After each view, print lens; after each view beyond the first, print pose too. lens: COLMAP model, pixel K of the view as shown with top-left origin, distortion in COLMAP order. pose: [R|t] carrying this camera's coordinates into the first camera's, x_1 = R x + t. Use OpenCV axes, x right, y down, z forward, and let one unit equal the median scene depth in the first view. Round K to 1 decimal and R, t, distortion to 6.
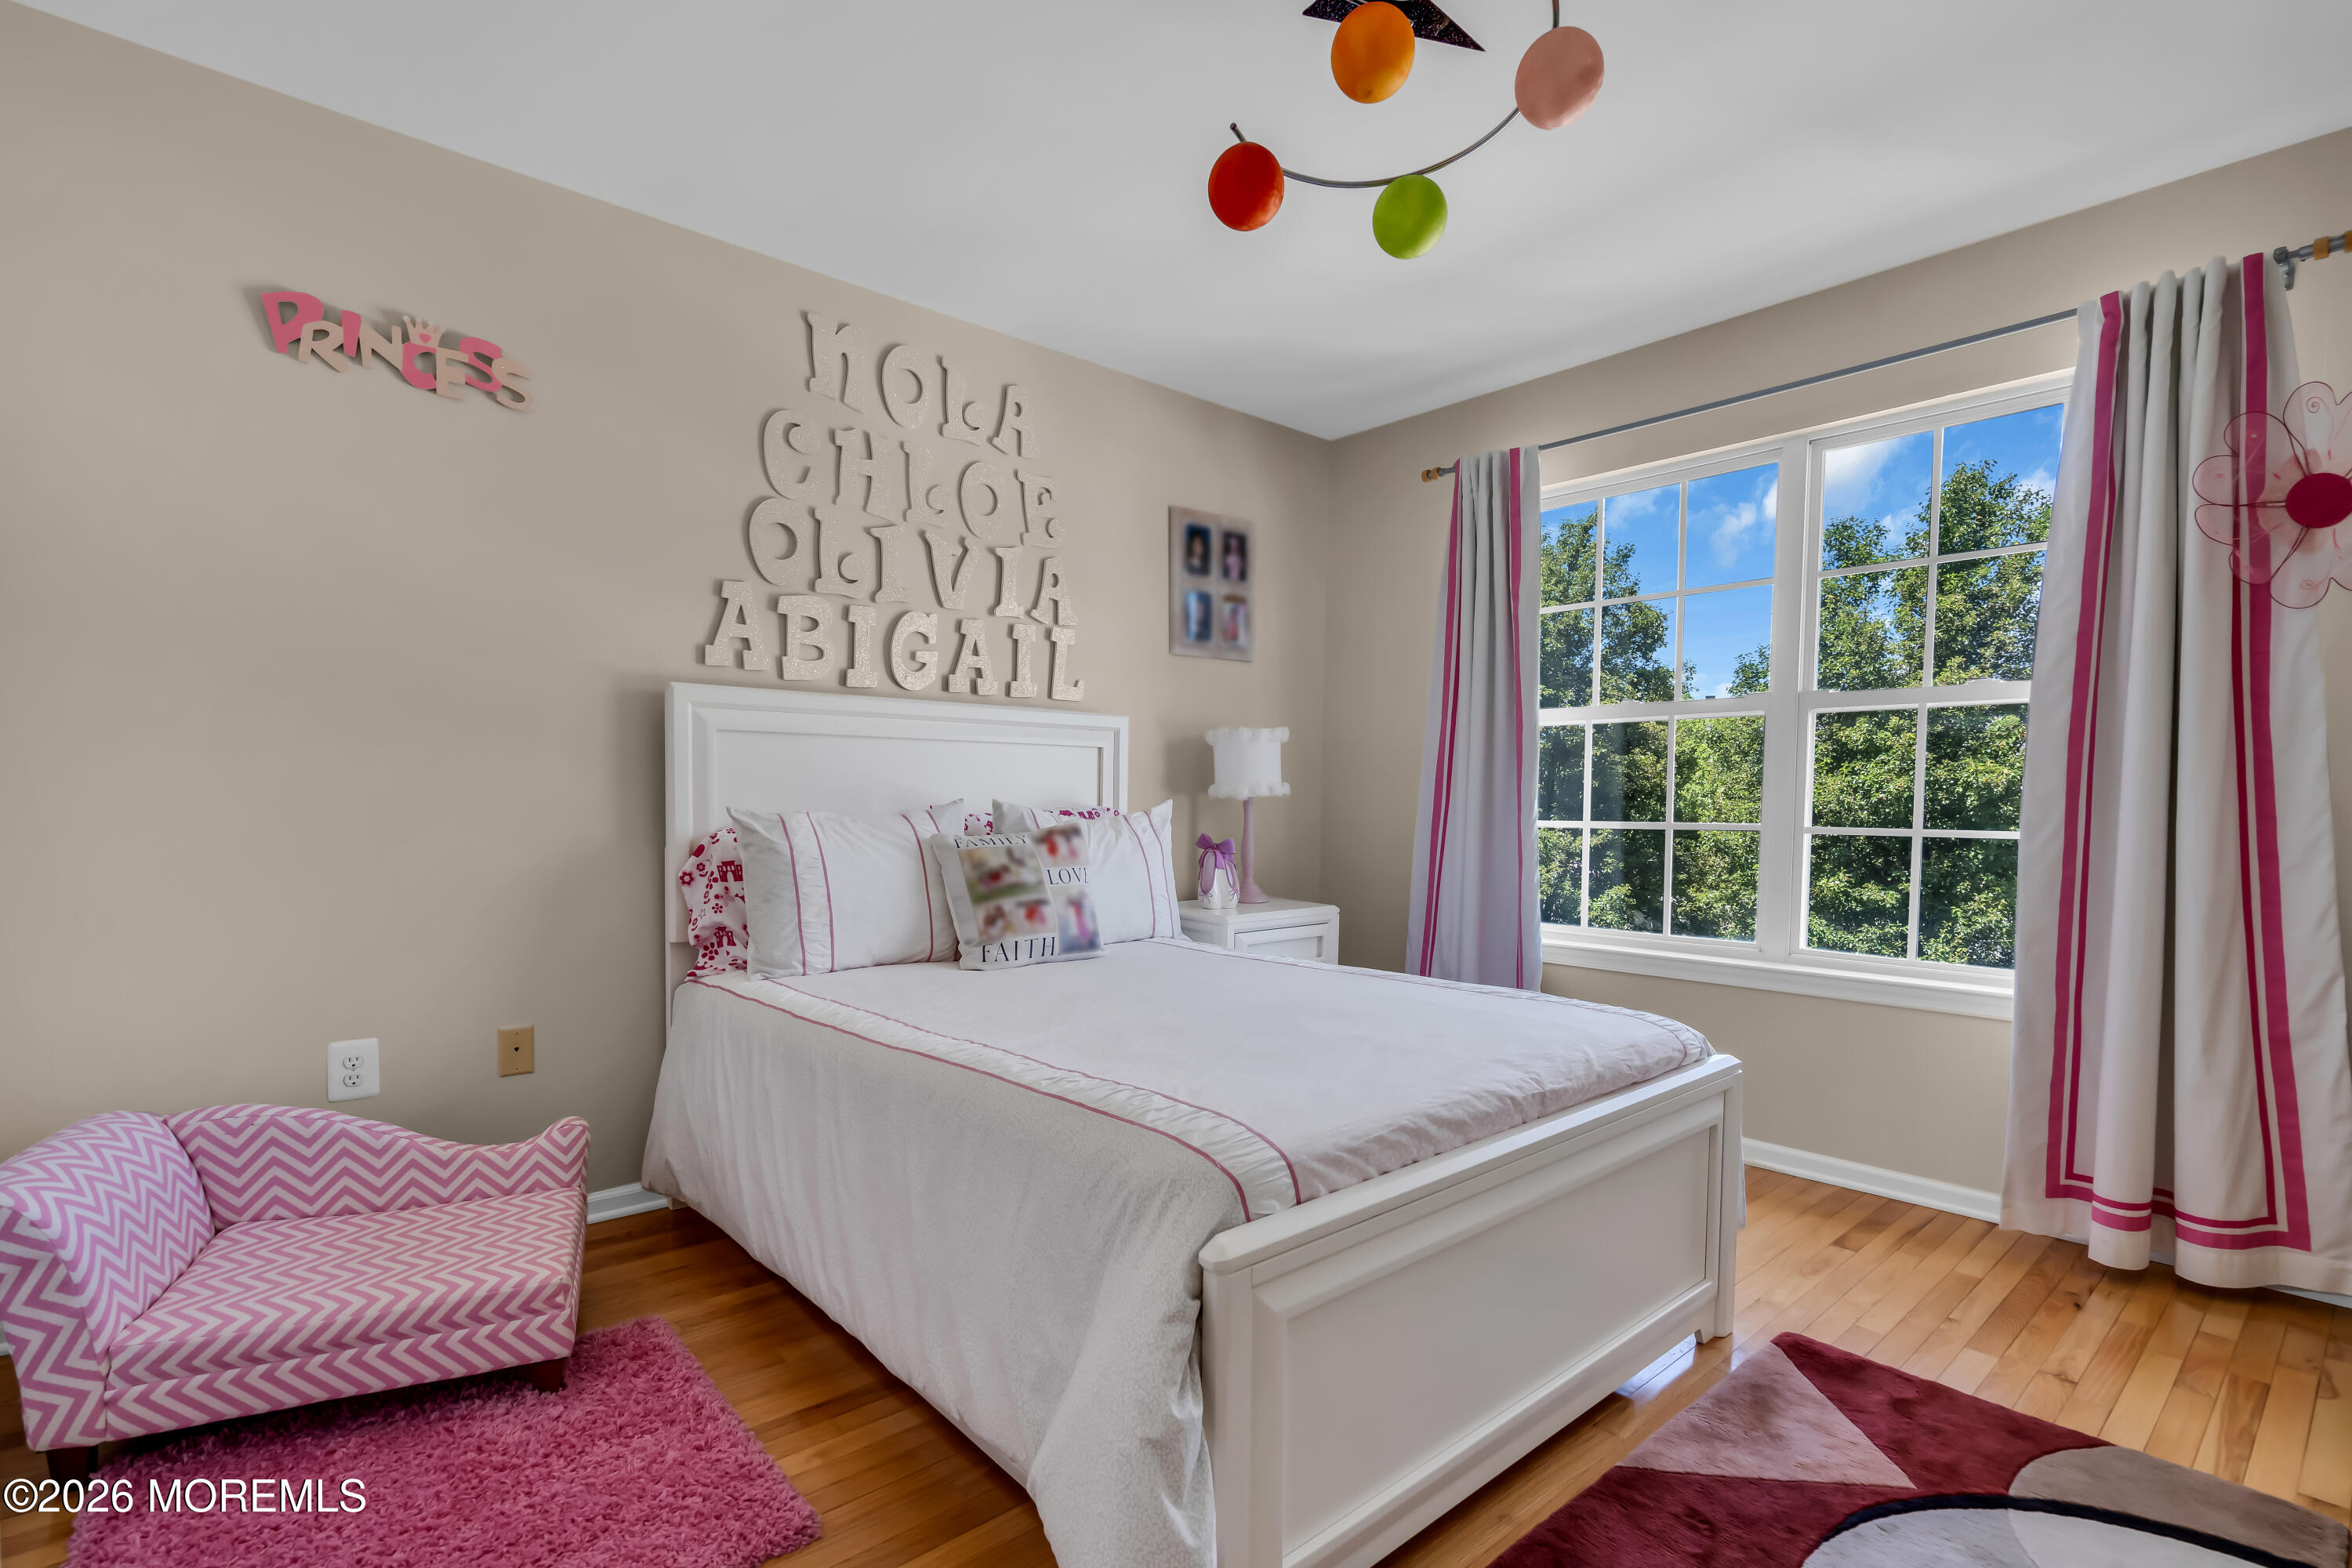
lens RADIAL K [[1104.2, 0, 1174.5], [0, 1104.2, 859.0], [0, 0, 1]] dist [-0.000144, 0.000091]
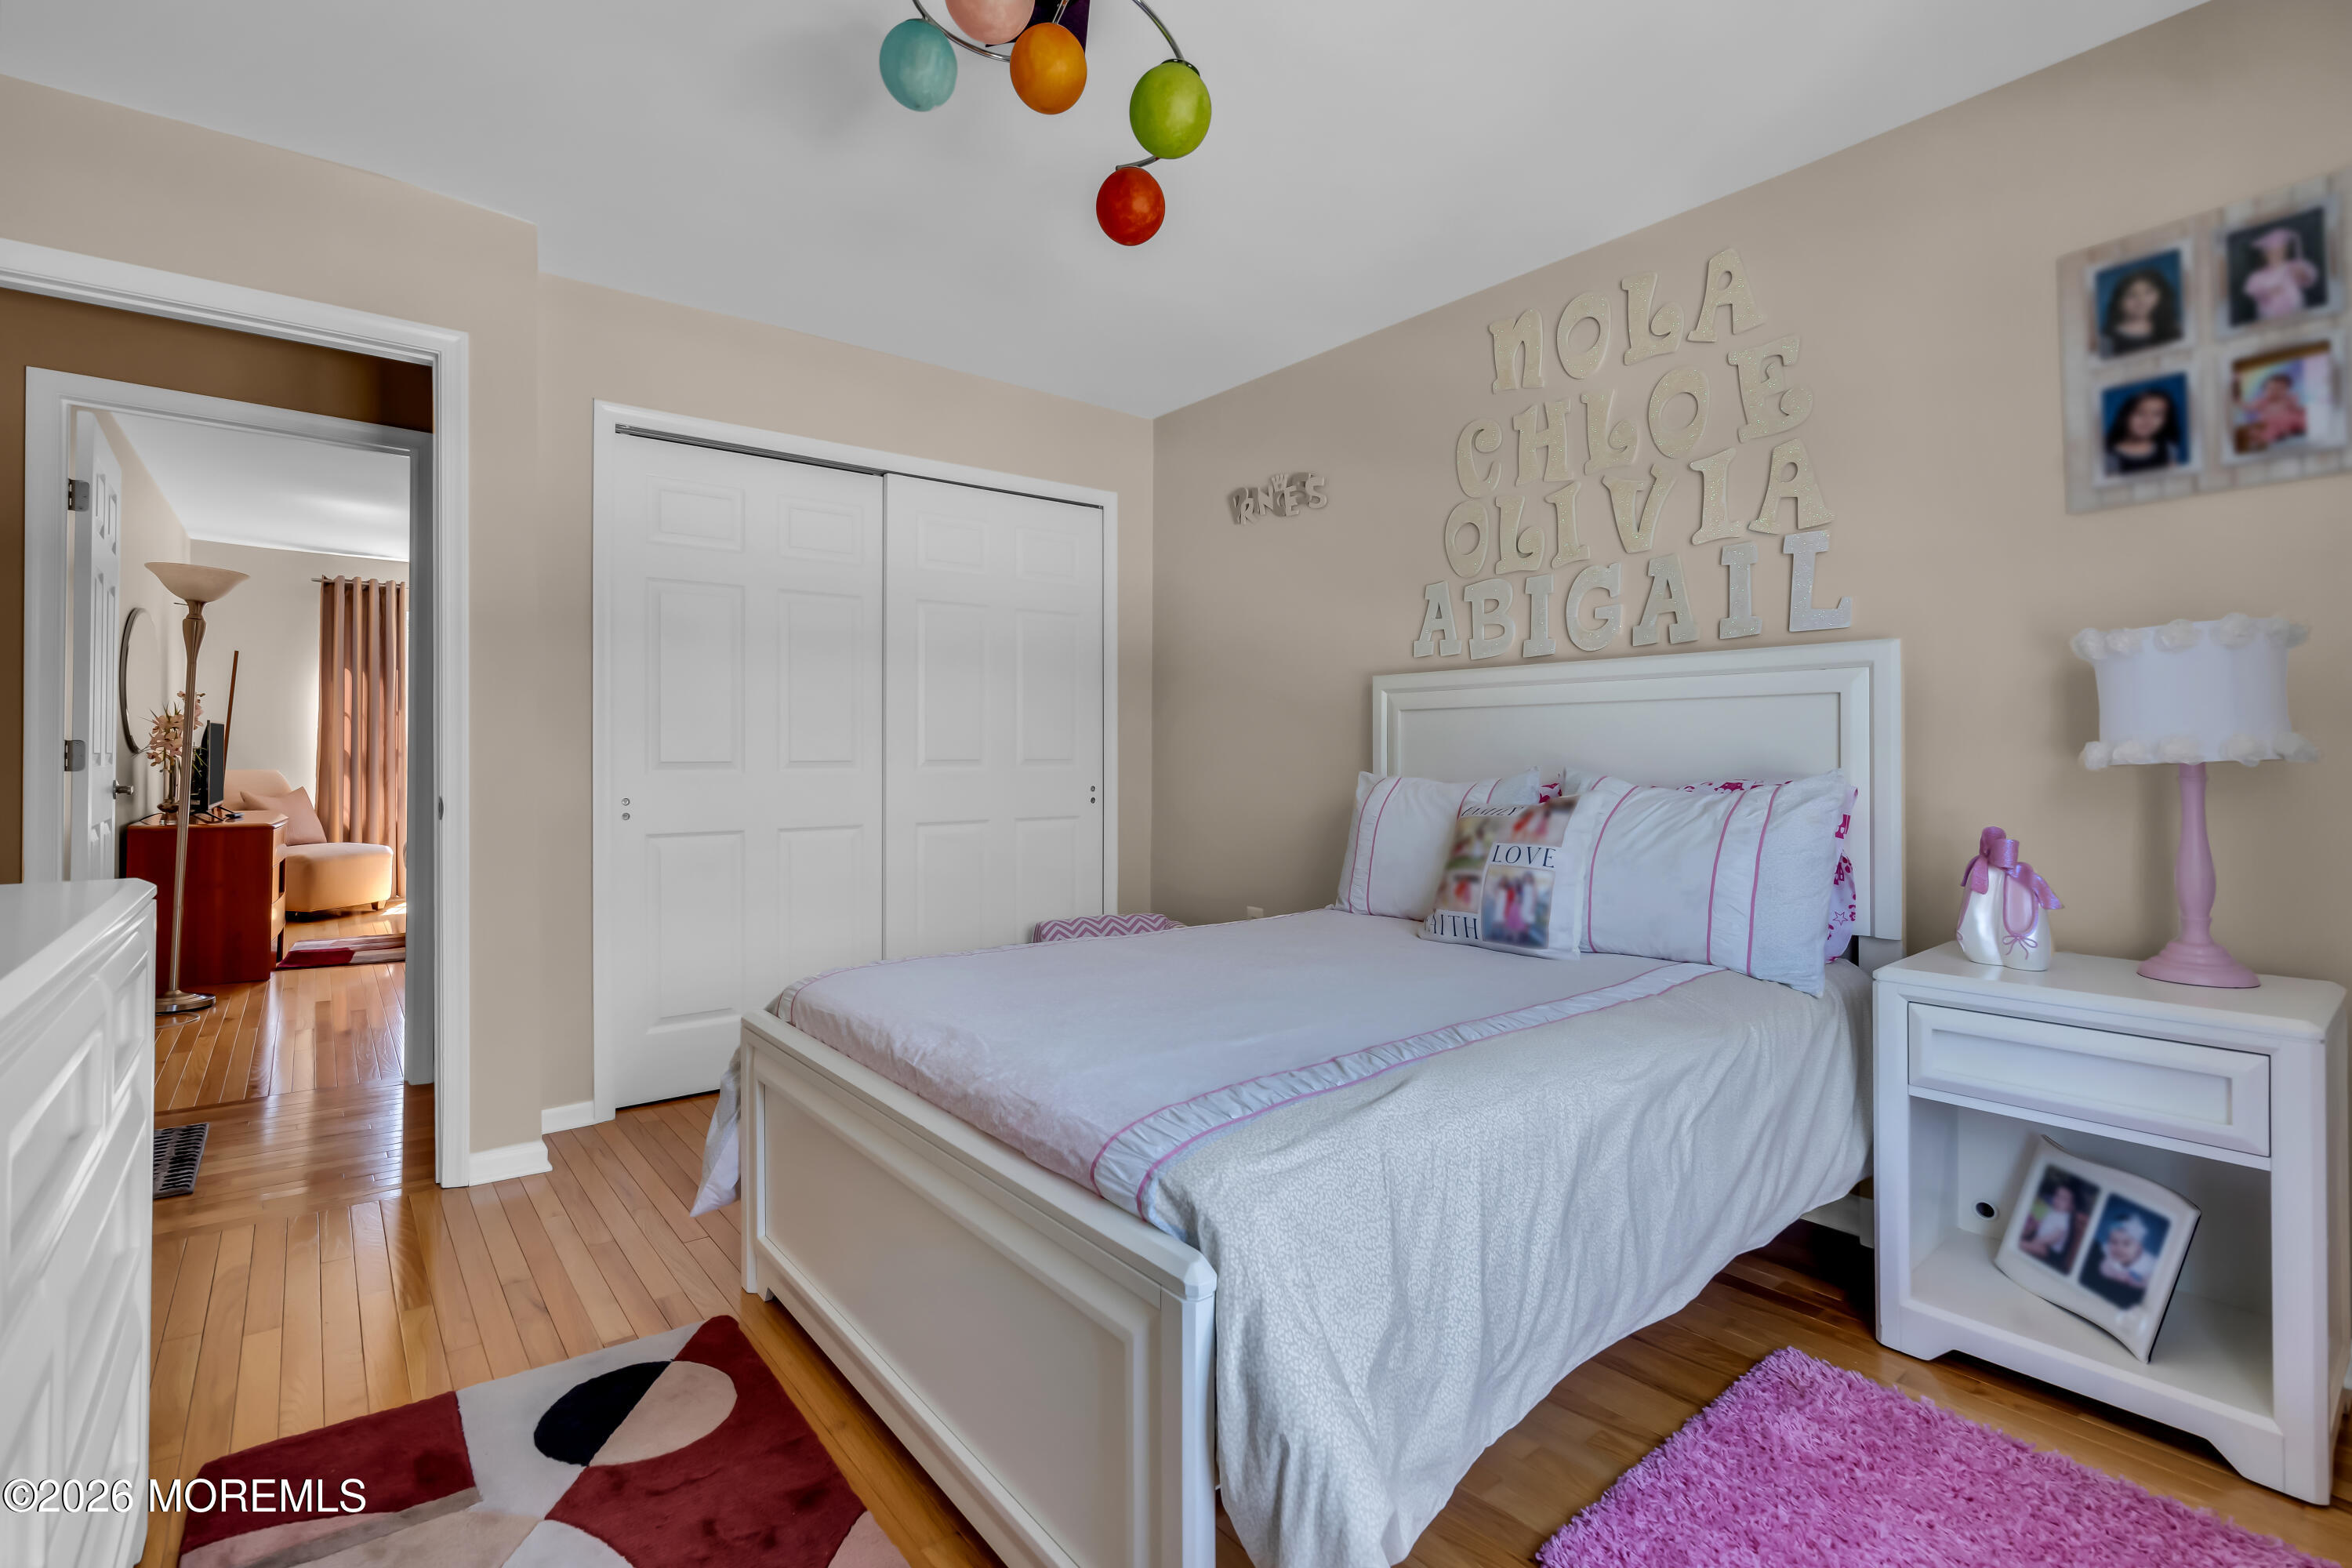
lens RADIAL K [[1084.1, 0, 1168.3], [0, 1084.1, 768.1], [0, 0, 1]] dist [0.000783, 0.000467]
pose [[-0.053465, 0.002620, -0.998566, 0.733349], [-0.057385, 0.998336, 0.005692, -0.040294], [0.996919, 0.057607, -0.053225, 0.733146]]
